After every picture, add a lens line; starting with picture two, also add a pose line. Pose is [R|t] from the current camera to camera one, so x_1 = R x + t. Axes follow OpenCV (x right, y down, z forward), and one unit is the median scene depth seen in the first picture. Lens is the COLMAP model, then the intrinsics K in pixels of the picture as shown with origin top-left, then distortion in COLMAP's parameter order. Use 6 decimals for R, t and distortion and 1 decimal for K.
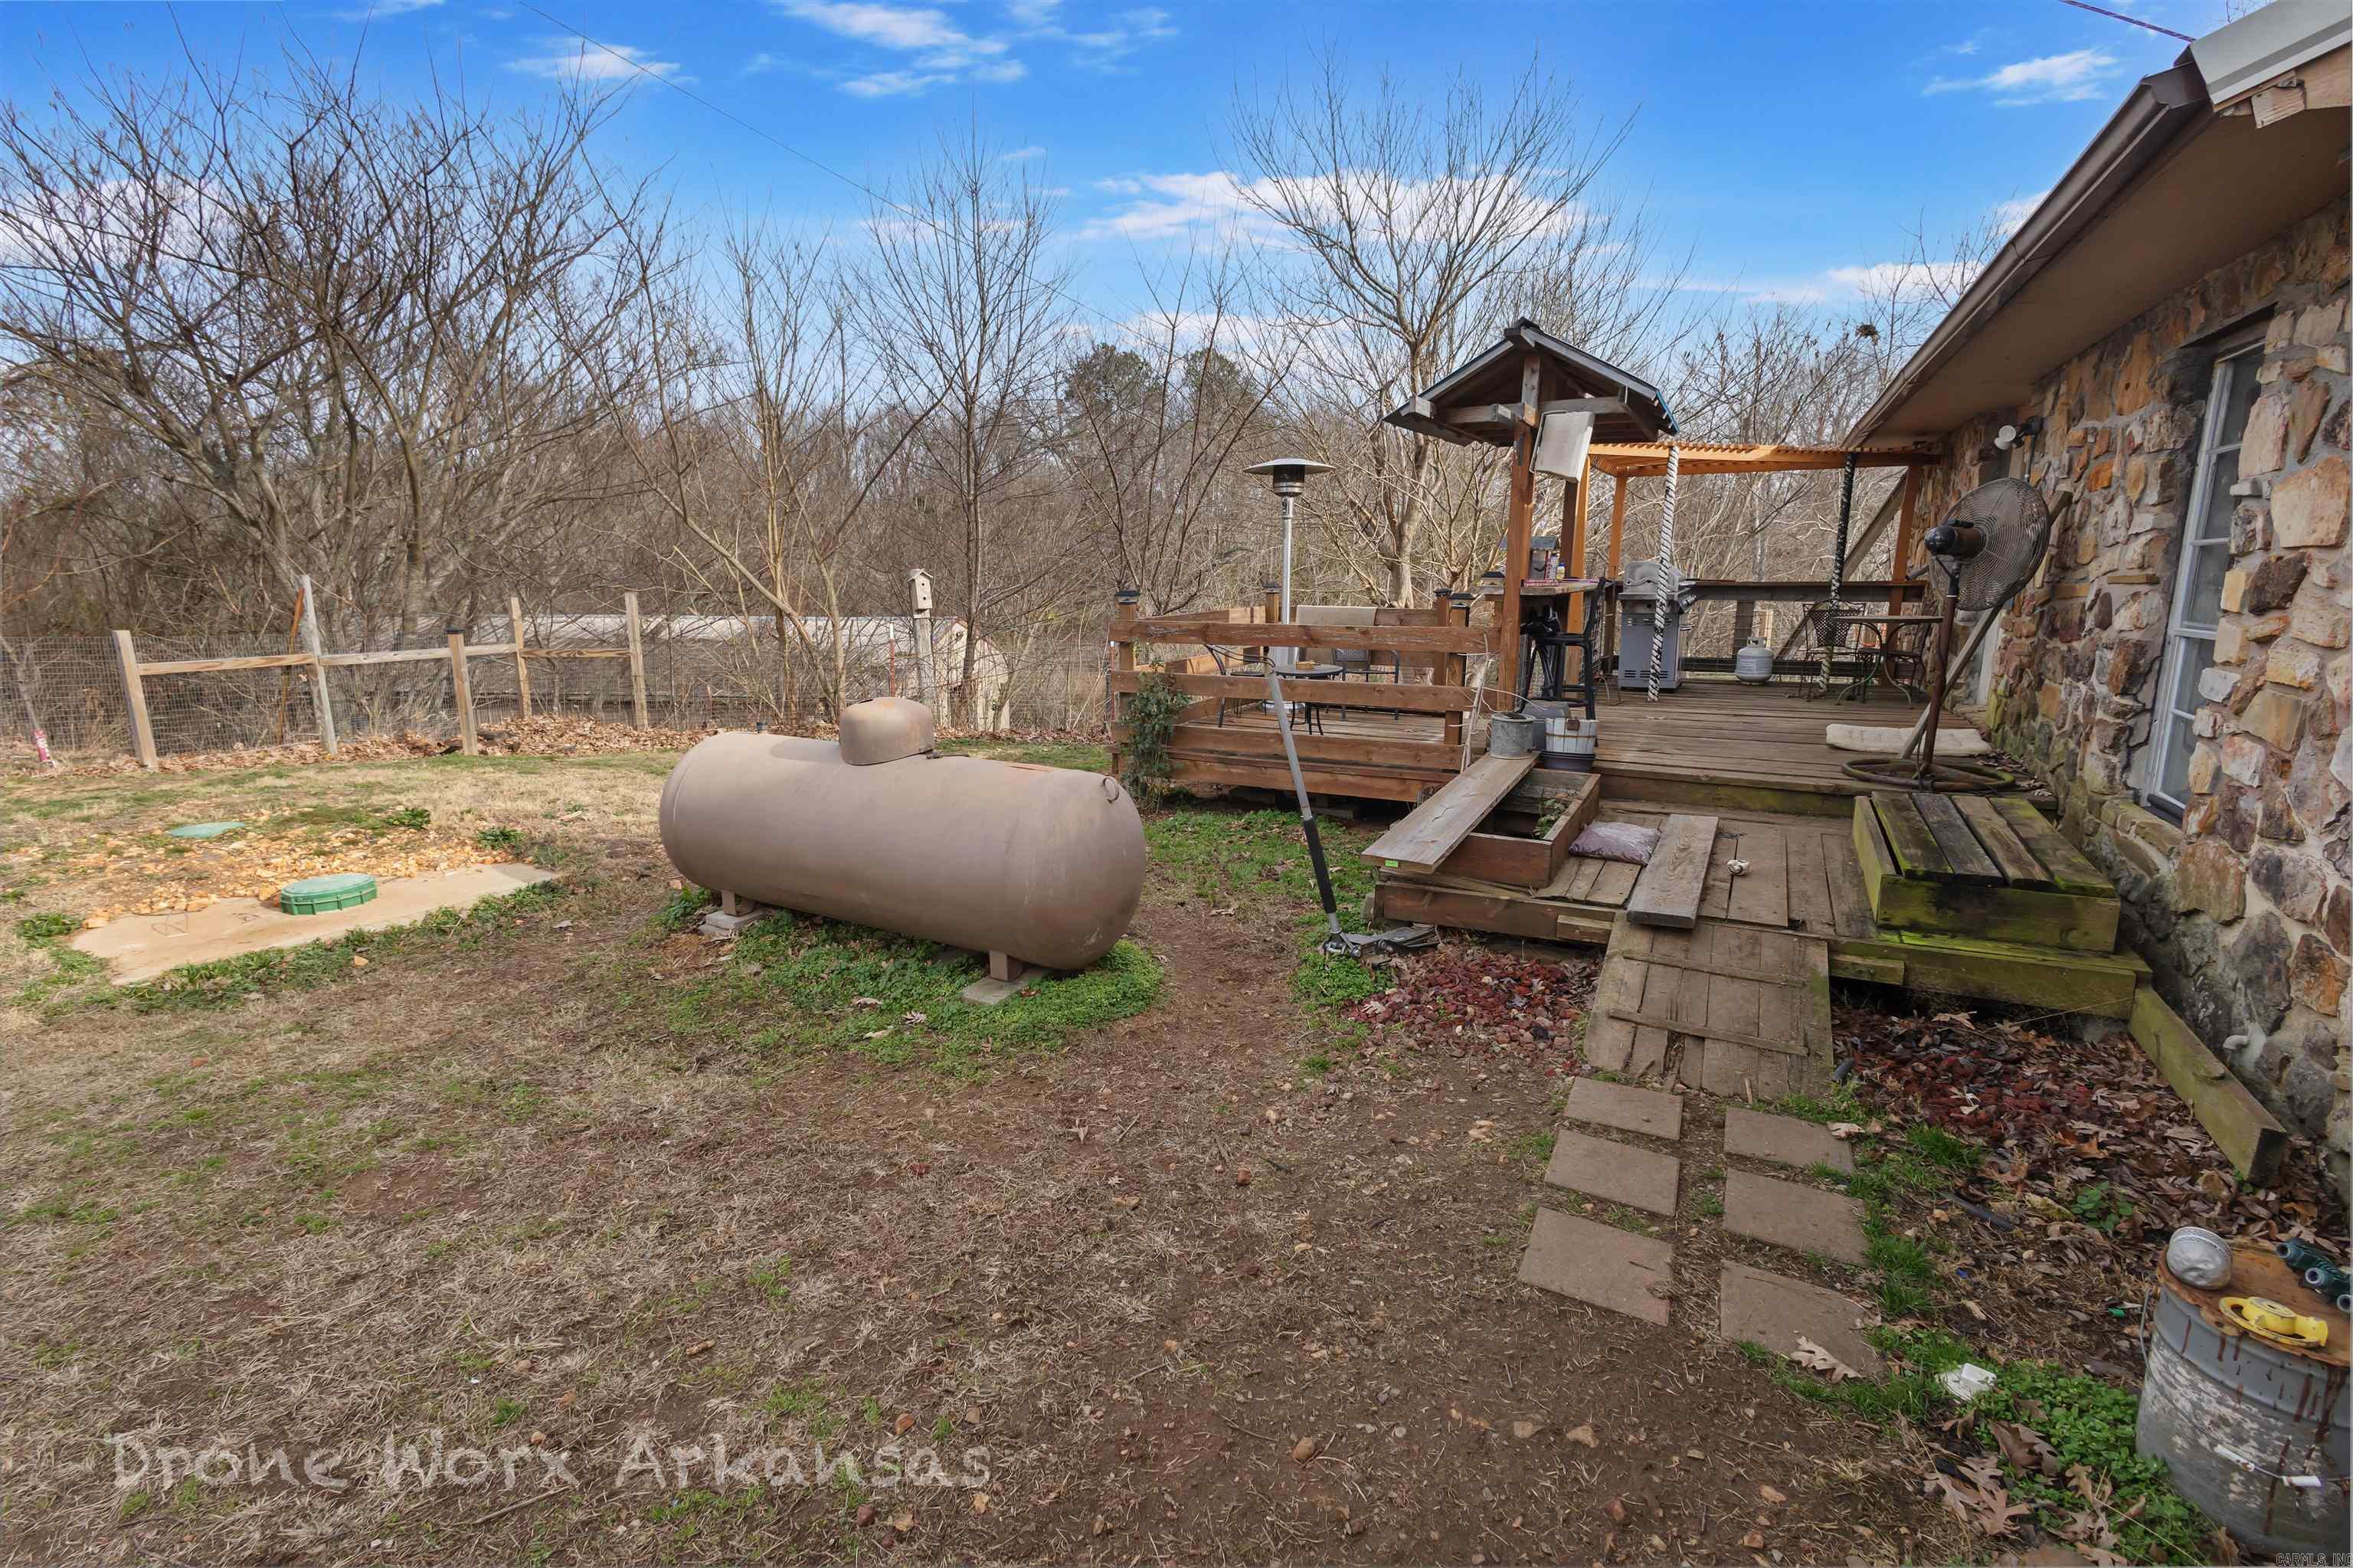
lens RADIAL K [[1083.4, 0, 1180.1], [0, 1083.4, 780.4], [0, 0, 1]] dist [0.003772, -0.000484]
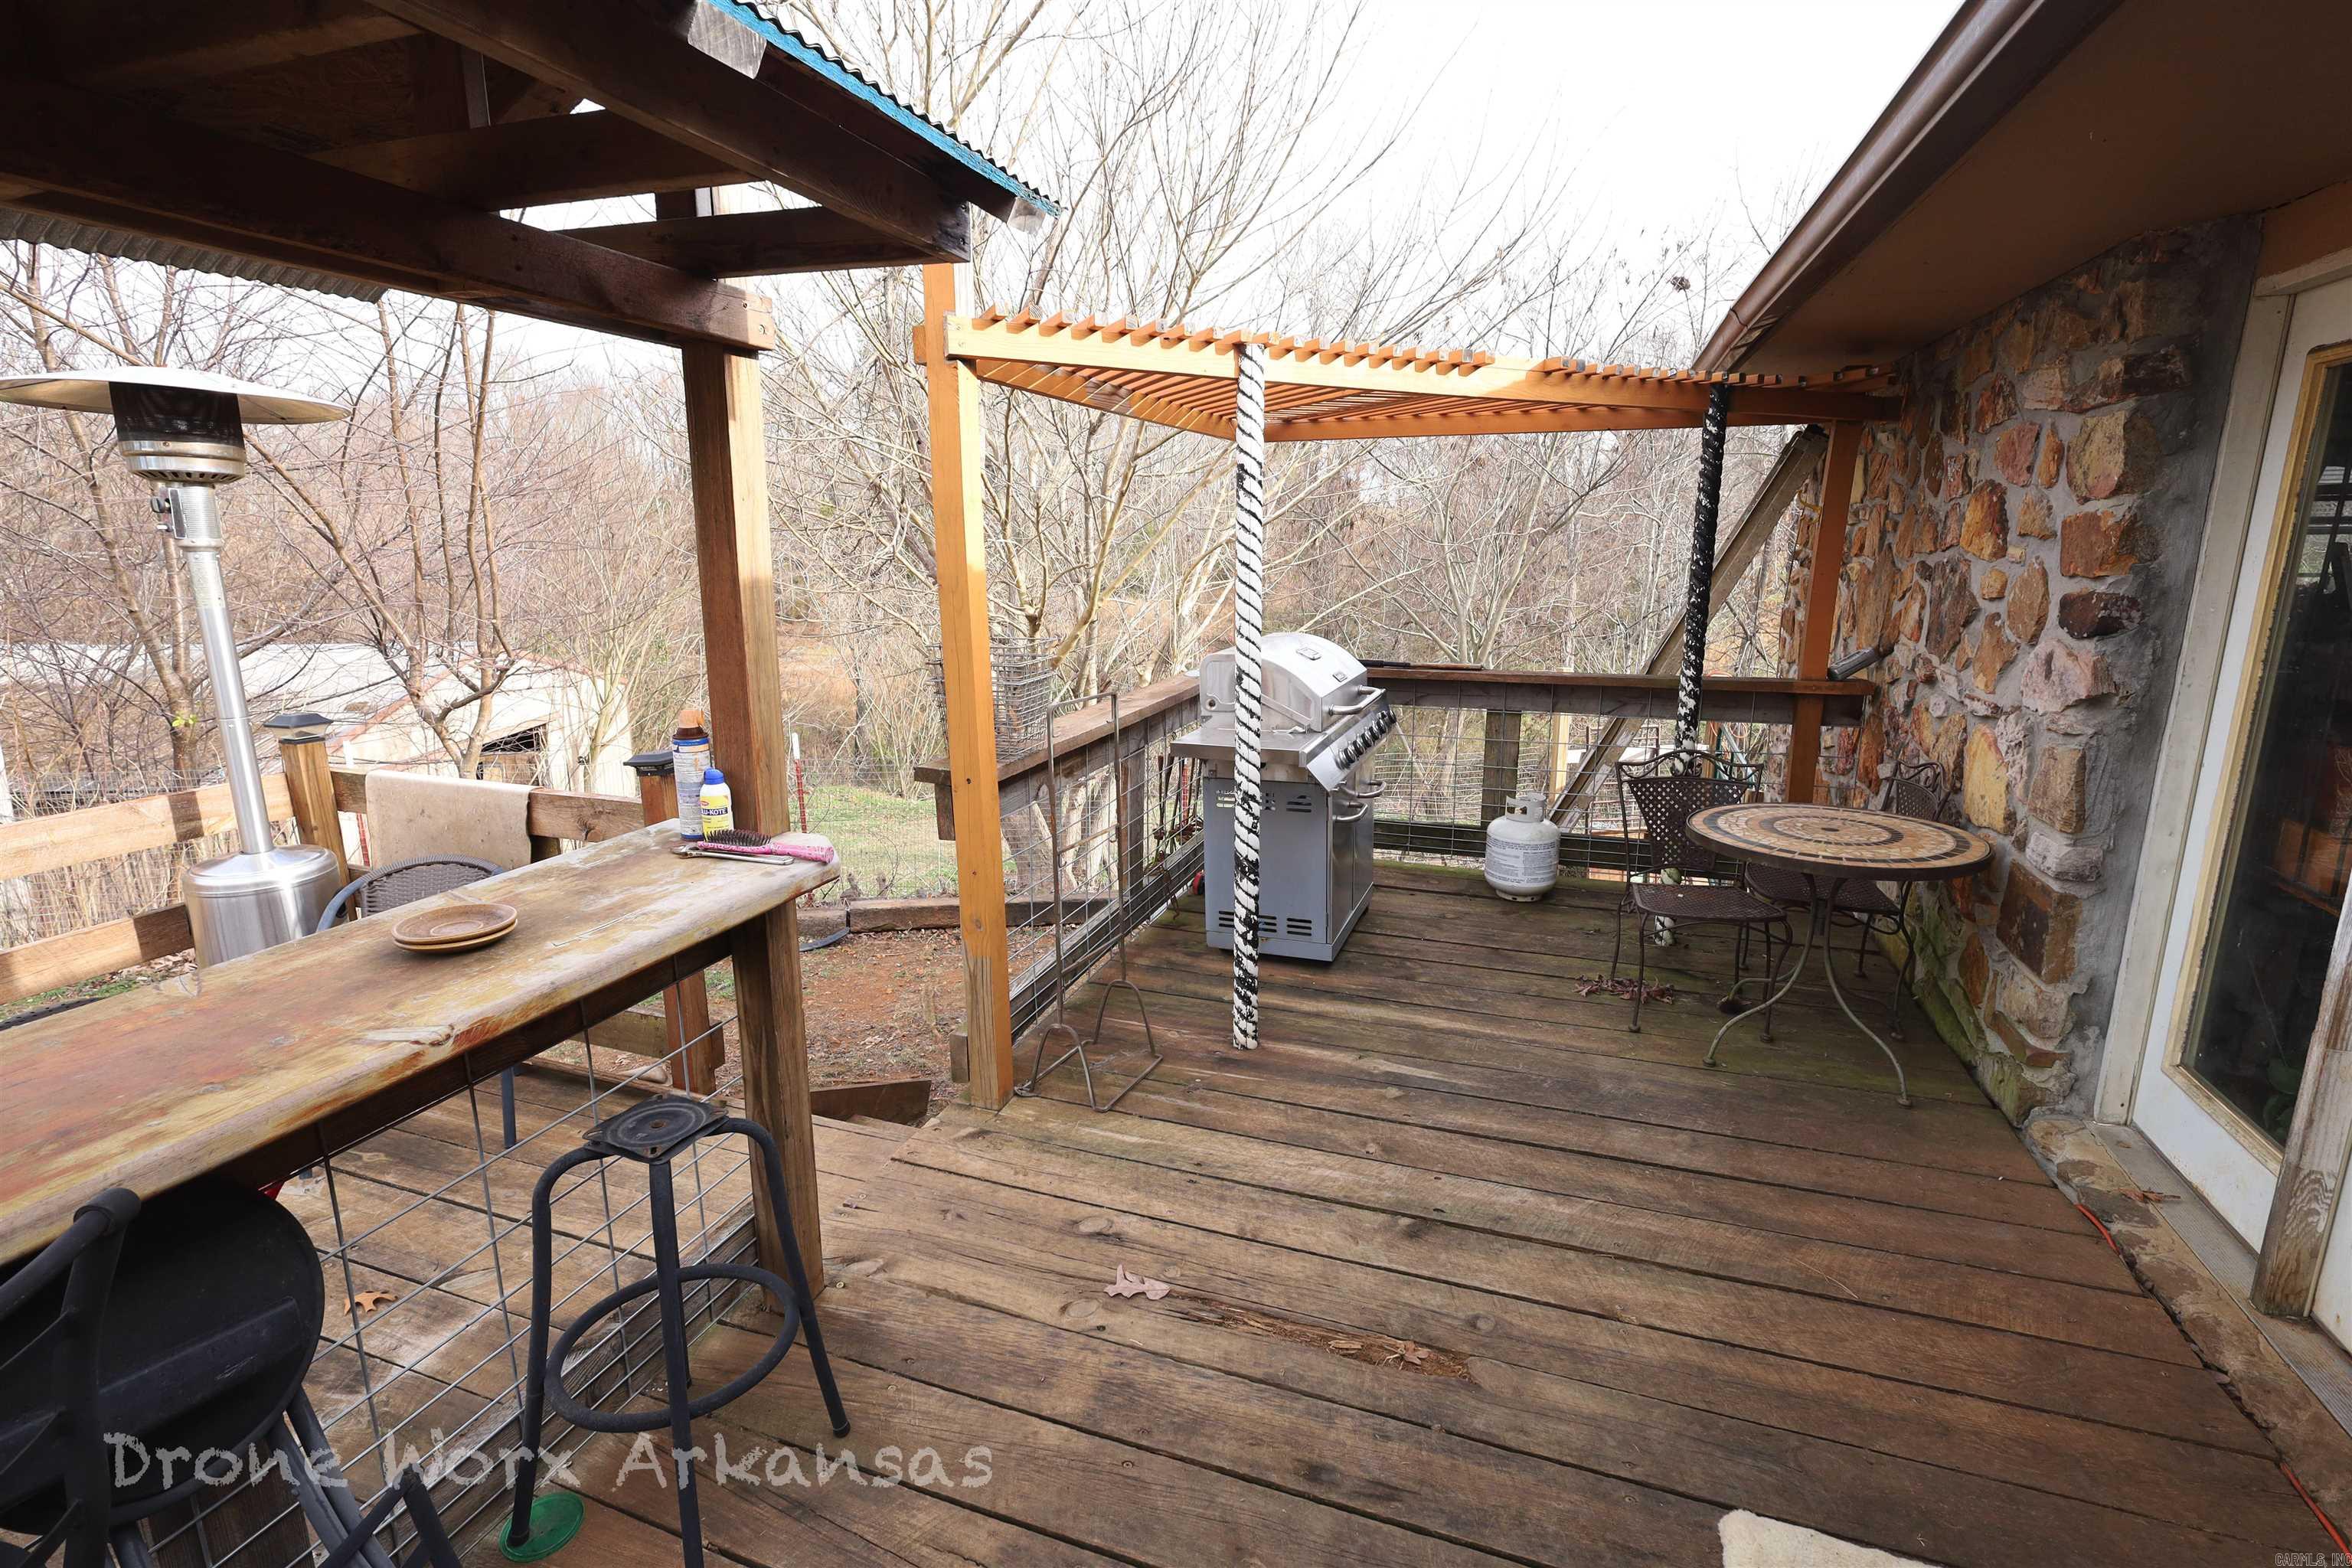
lens RADIAL K [[1082.9, 0, 1173.5], [0, 1082.9, 775.8], [0, 0, 1]] dist [0.003772, -0.000484]
pose [[0.991041, -0.030627, 0.130002, 0.348815], [0.028349, 0.999411, 0.019342, -0.165071], [-0.130517, -0.015483, 0.991325, 0.606259]]
